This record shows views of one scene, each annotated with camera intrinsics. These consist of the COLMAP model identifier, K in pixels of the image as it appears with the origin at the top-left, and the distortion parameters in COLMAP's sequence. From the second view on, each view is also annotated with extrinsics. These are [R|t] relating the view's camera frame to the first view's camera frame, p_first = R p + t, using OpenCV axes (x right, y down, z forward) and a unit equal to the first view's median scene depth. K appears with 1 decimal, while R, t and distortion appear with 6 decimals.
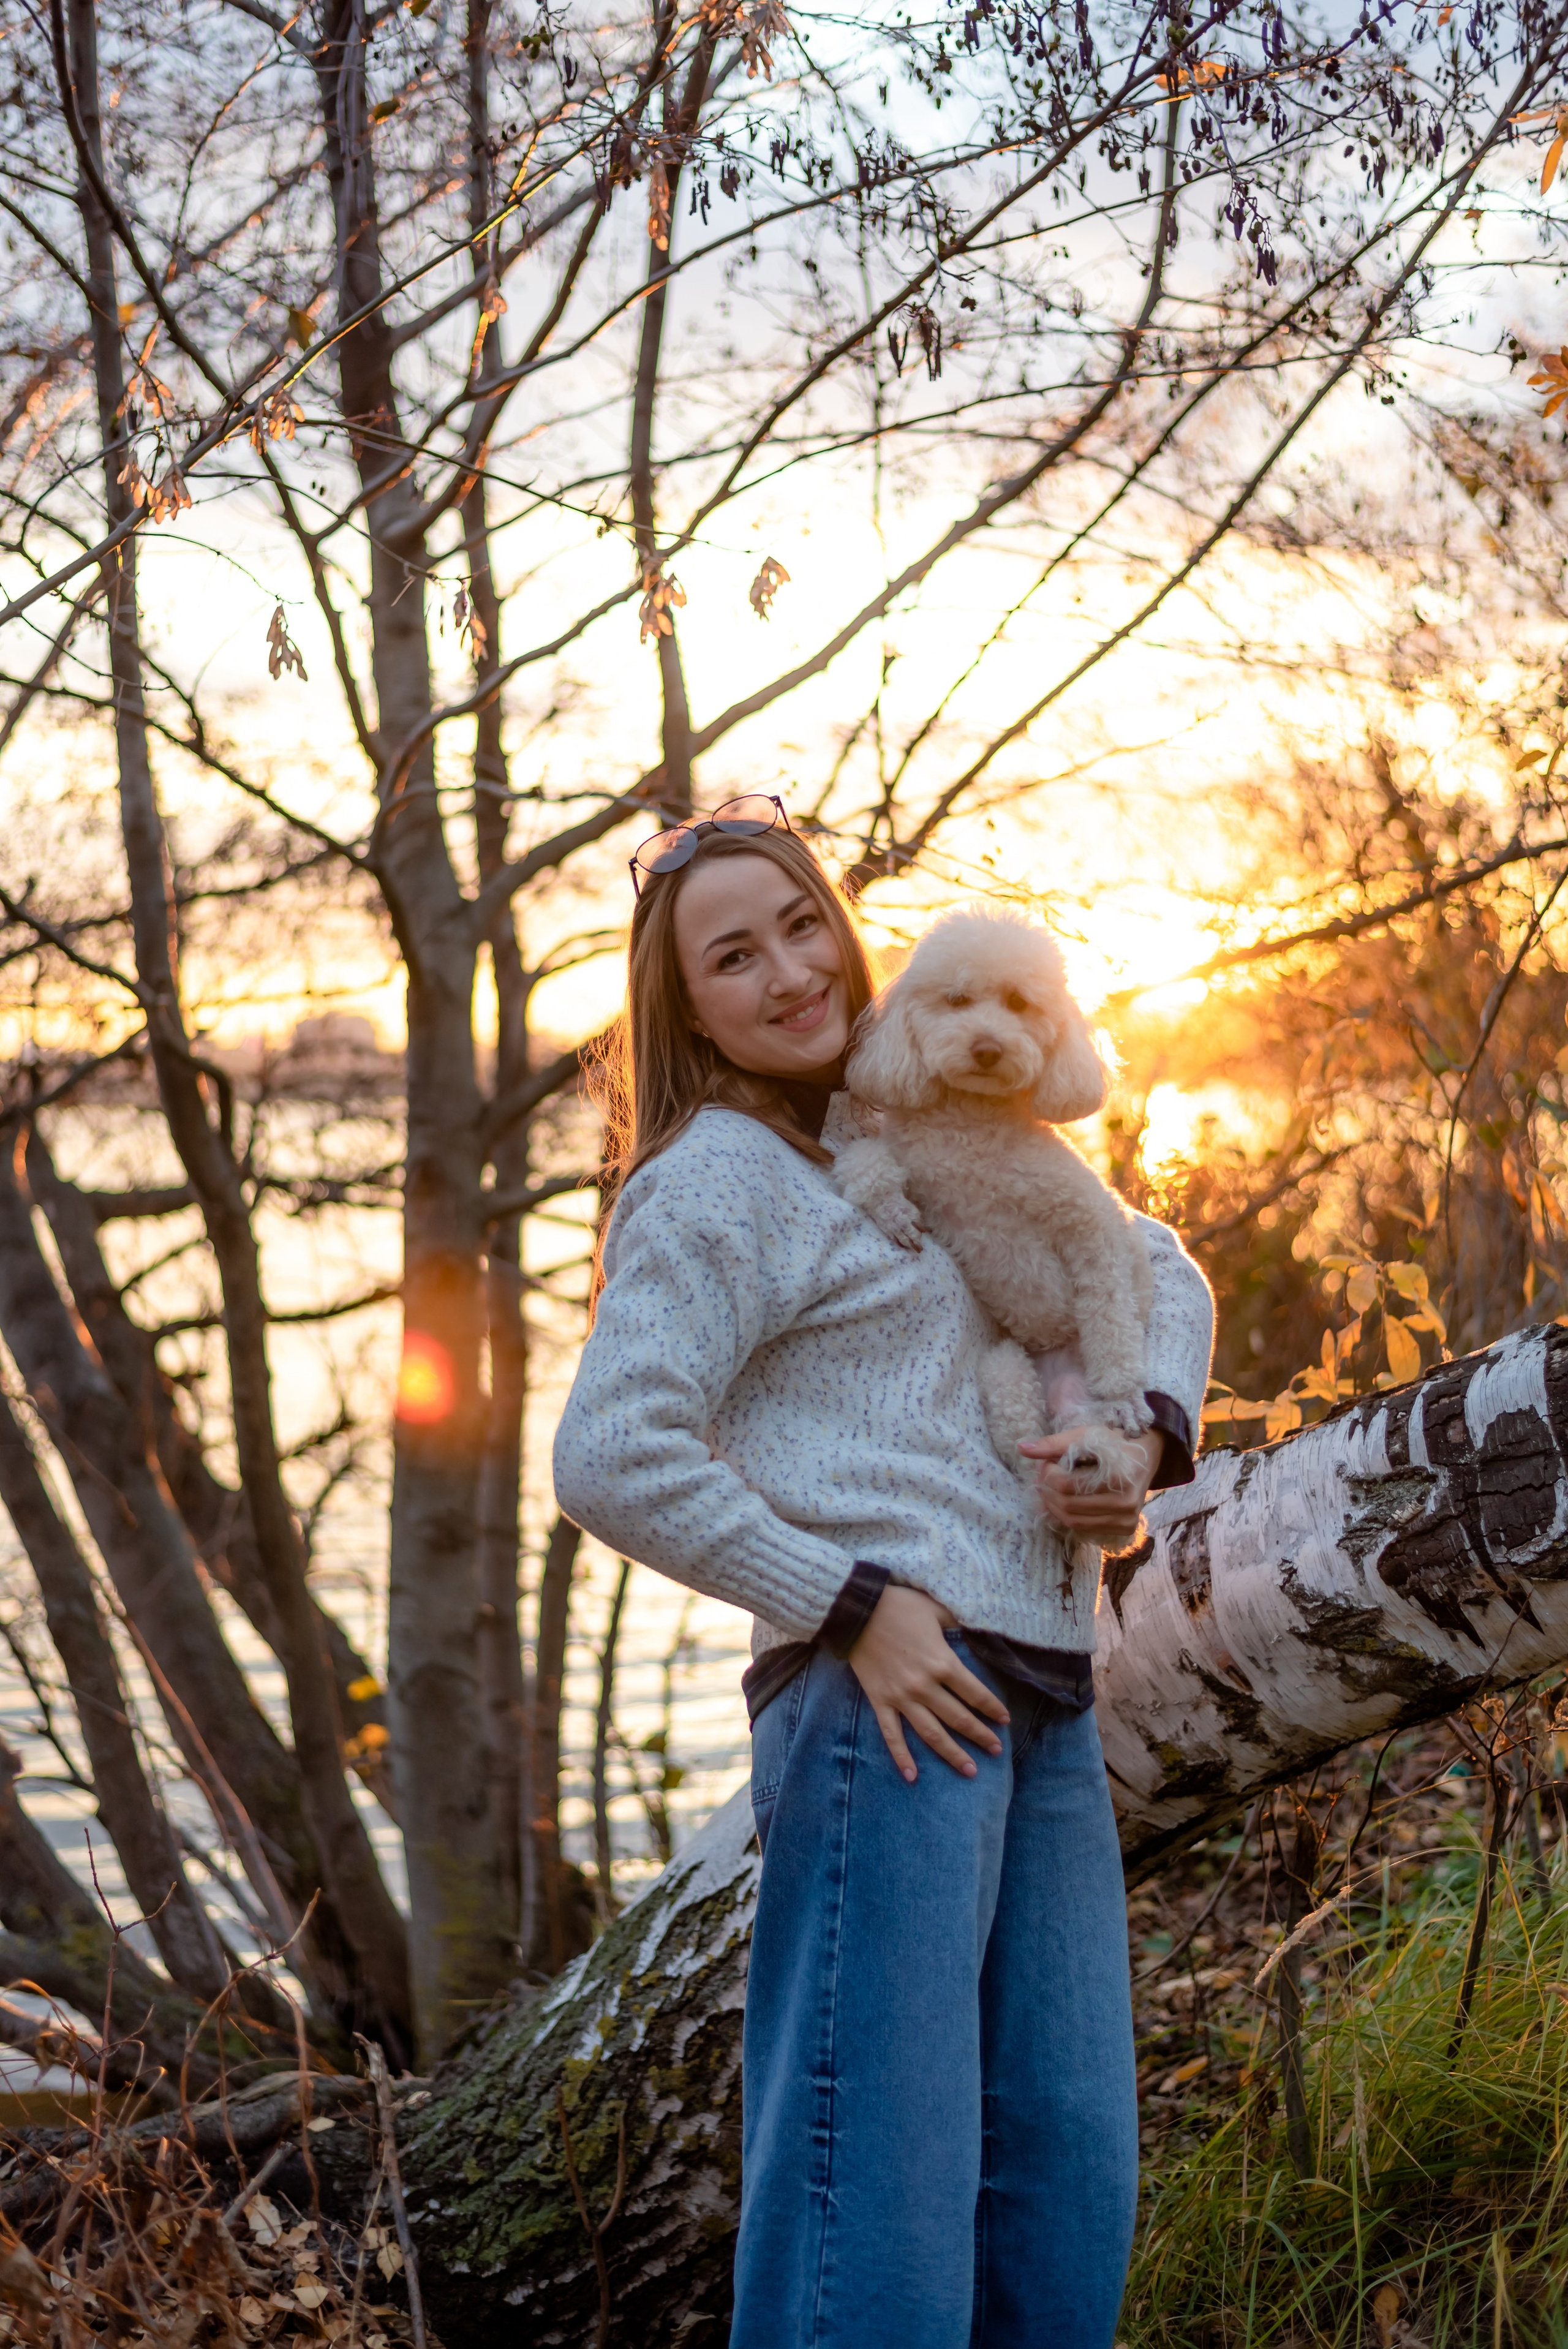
lens RADIAL K [[3462.4, 0, 778.2], [0, 3462.4, 1176.2], [0, 0, 1]] dist [-0.092155, 0.000000]
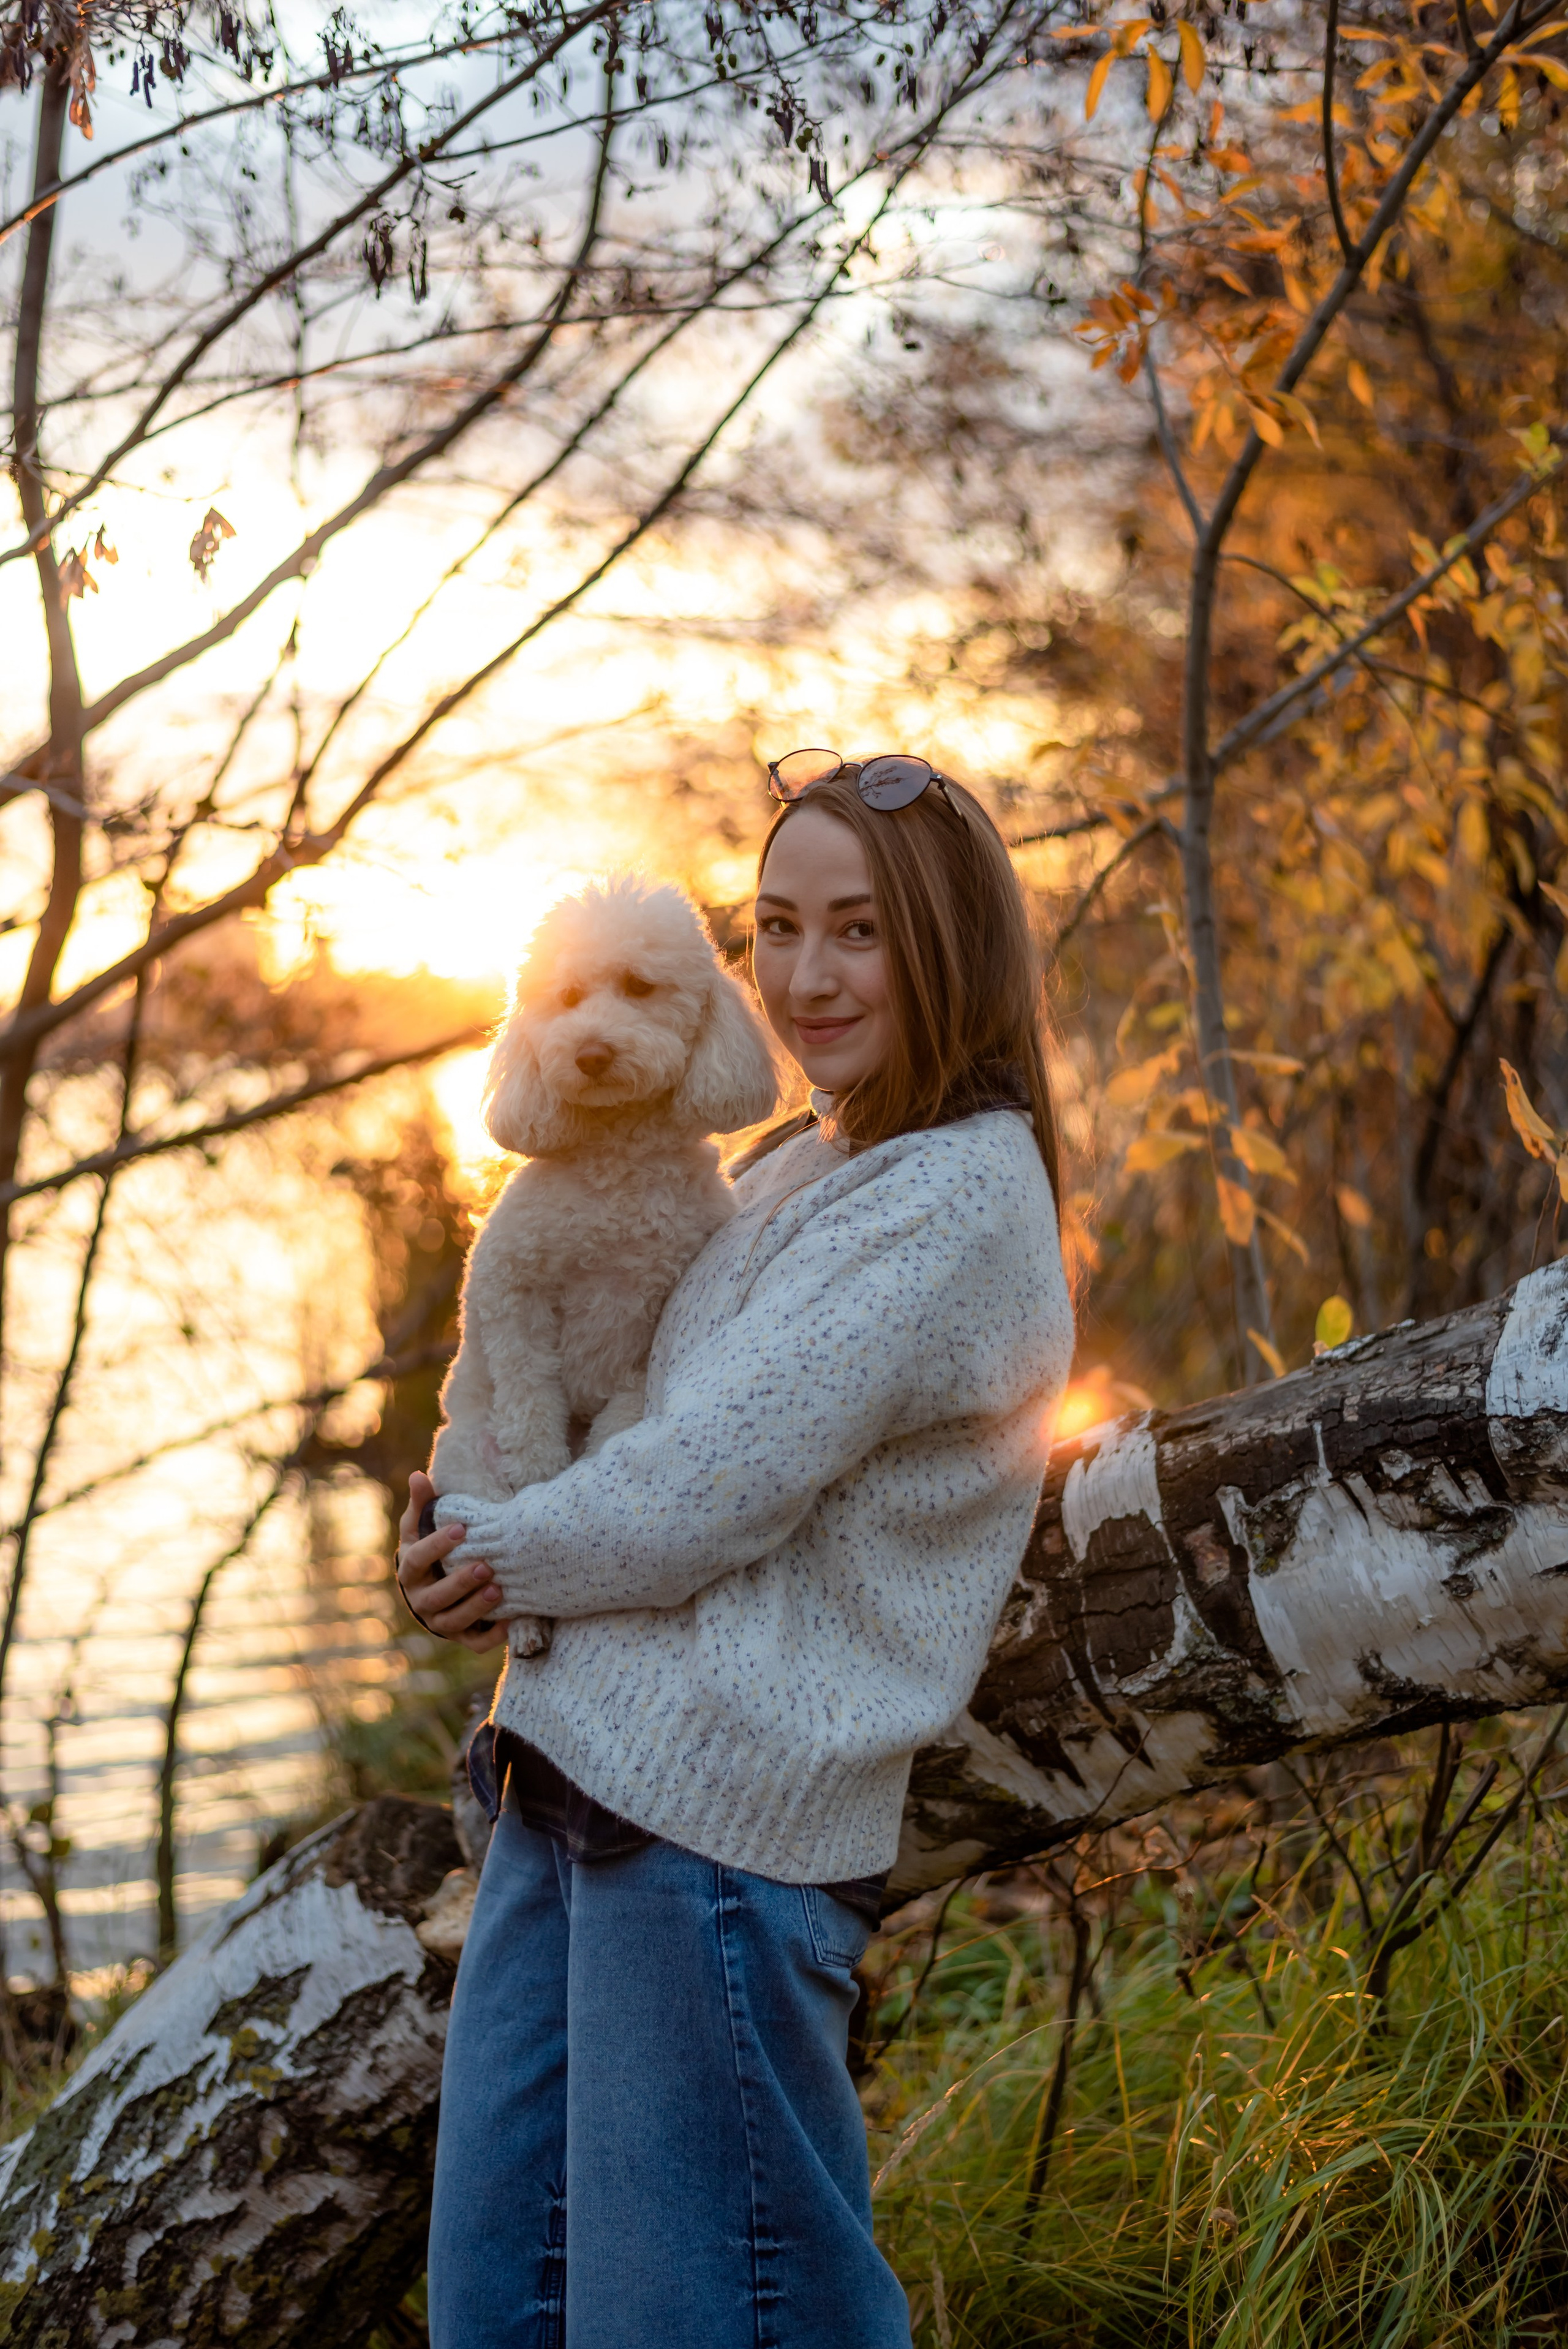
lens RADIAL K [[3462.4, 0, 788.5], [0, 3462.4, 1173.1], [0, 0, 1]] dist [-0.092155, 0.000000]
pose [[0.981424, -0.009541, 0.191614, -0.028238], [0.007862, 0.999924, 0.009524, -0.022627], [-0.191690, -0.007841, 0.981424, 0.141148]]
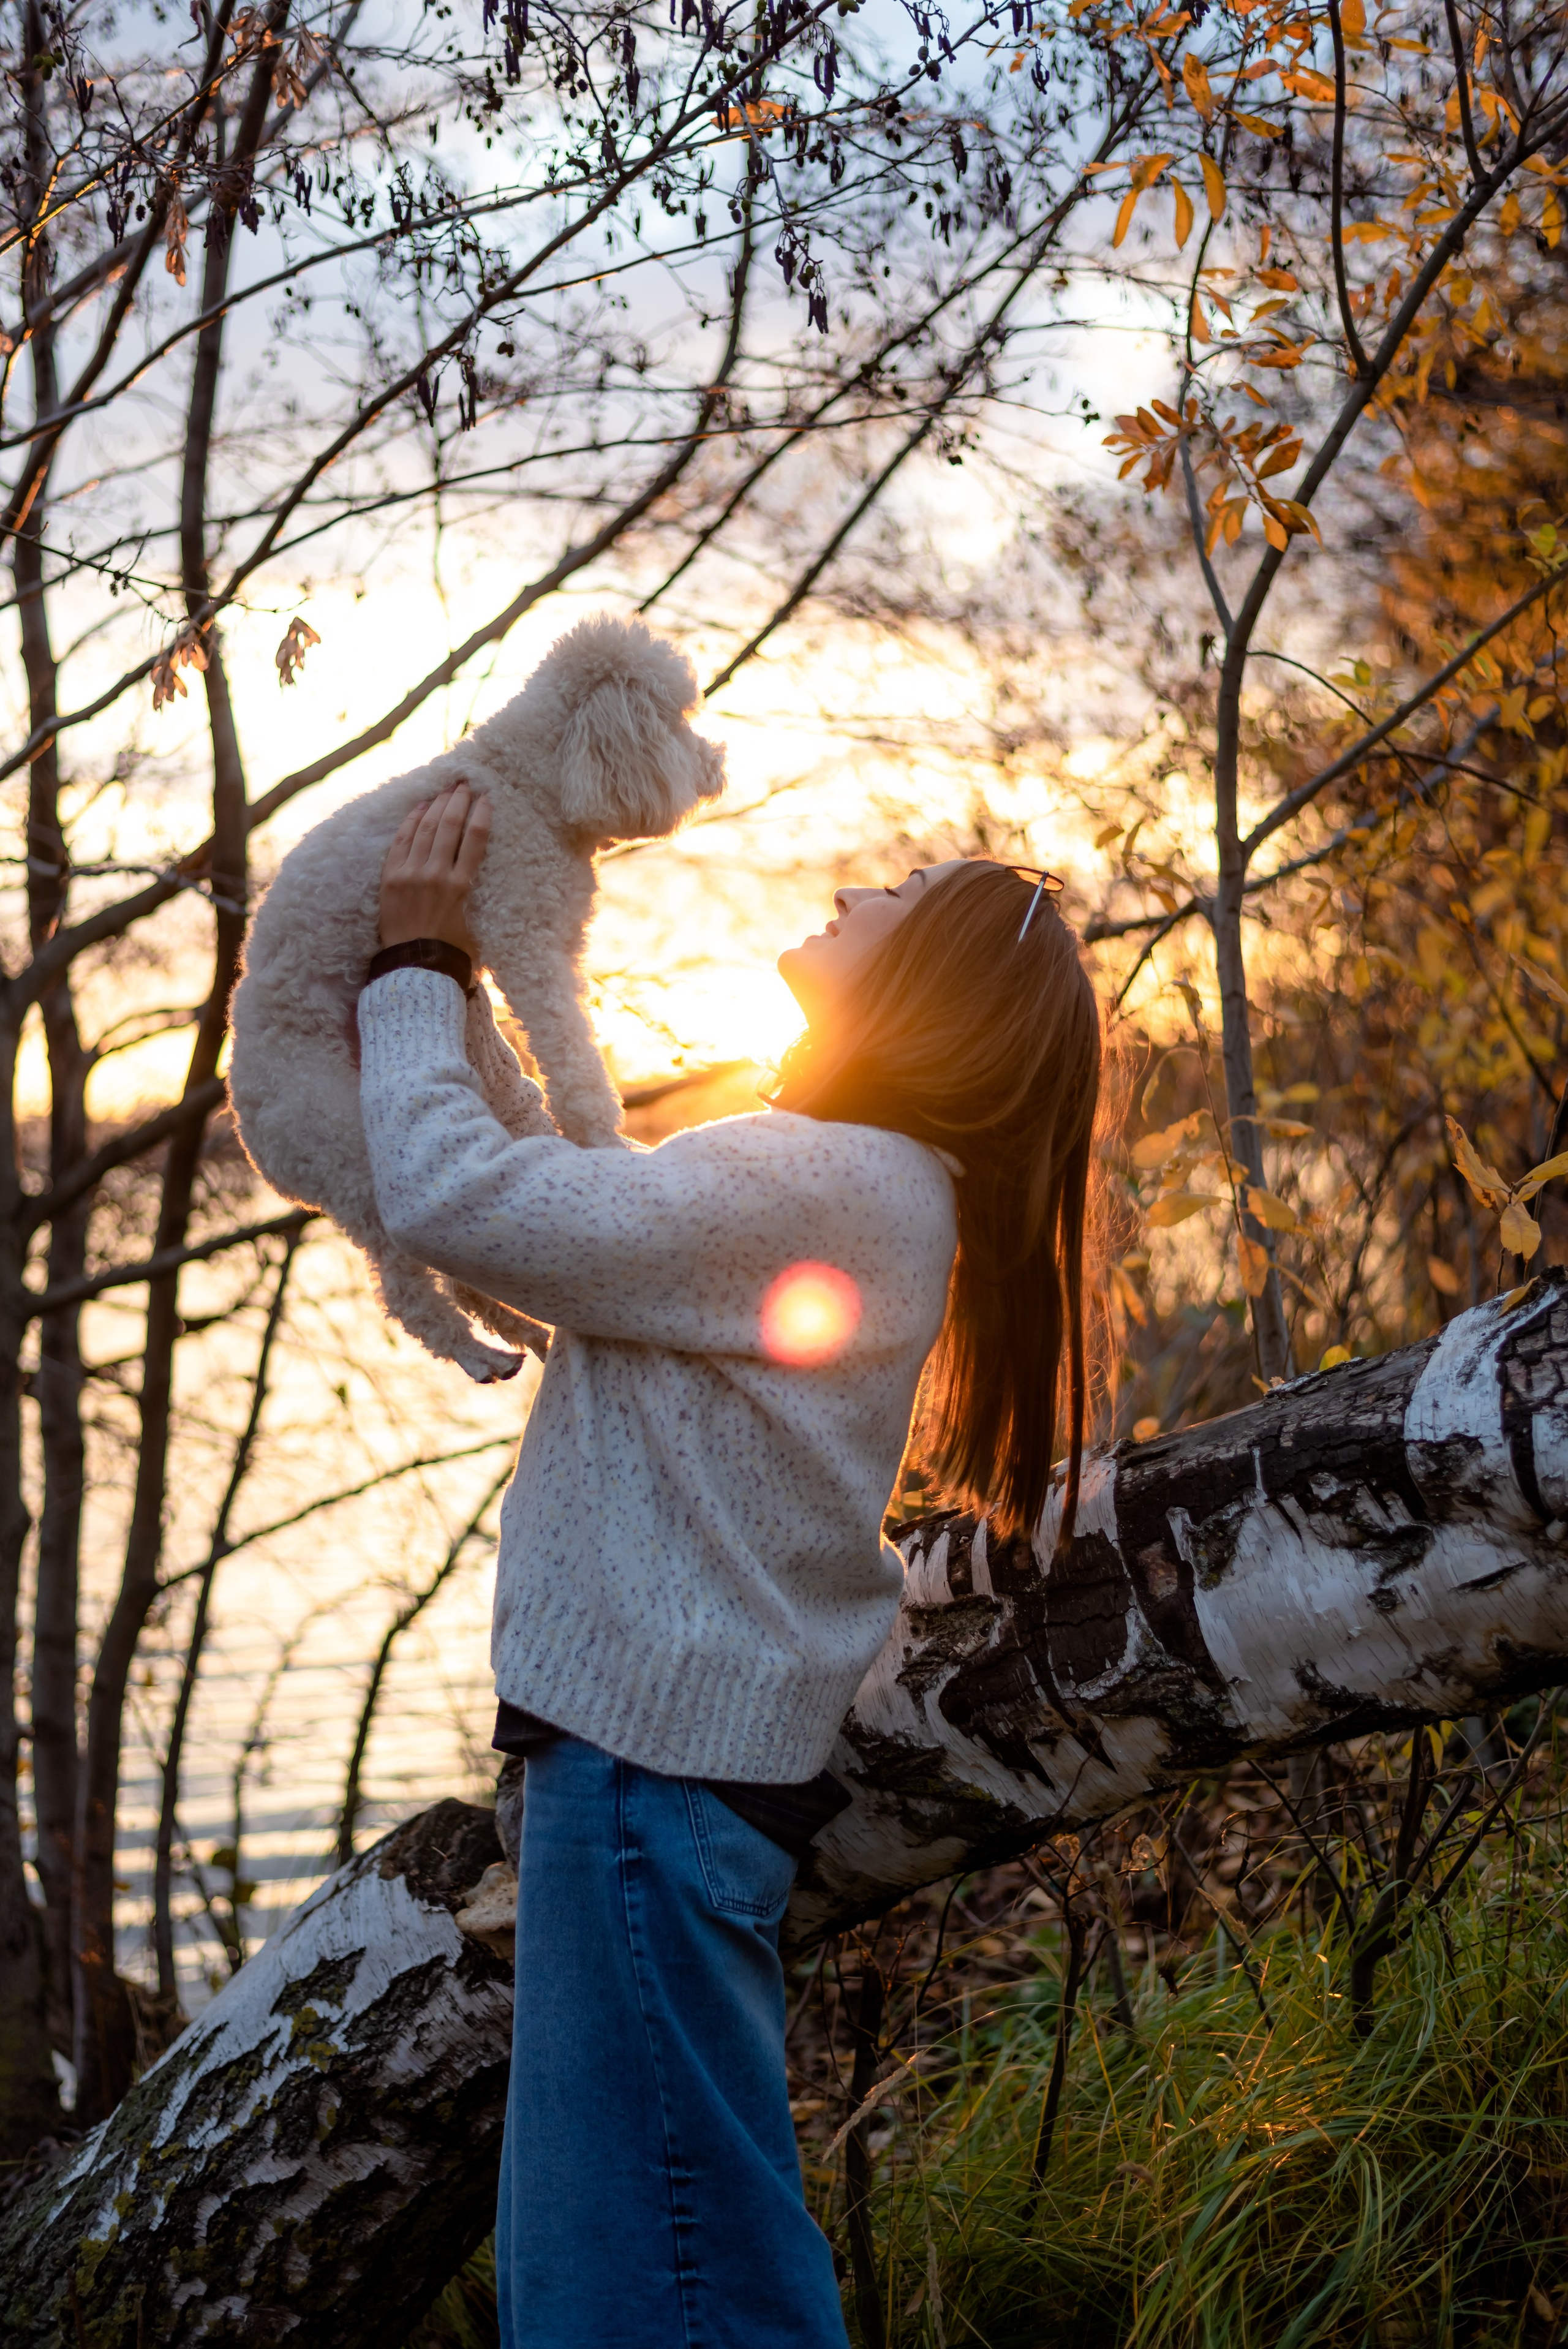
lens RADIAL K [[3462.4, 0, 777.2], [0, 3462.4, 1175.2], [0, 0, 1]] dist [-0.092155, 0.000000]
pose [[0.993875, -0.002895, 0.110474, 0.023511], [0.005058, 0.999801, -0.019312, -0.010109], [-0.110396, 0.019752, 0.993691, 0.063187]]
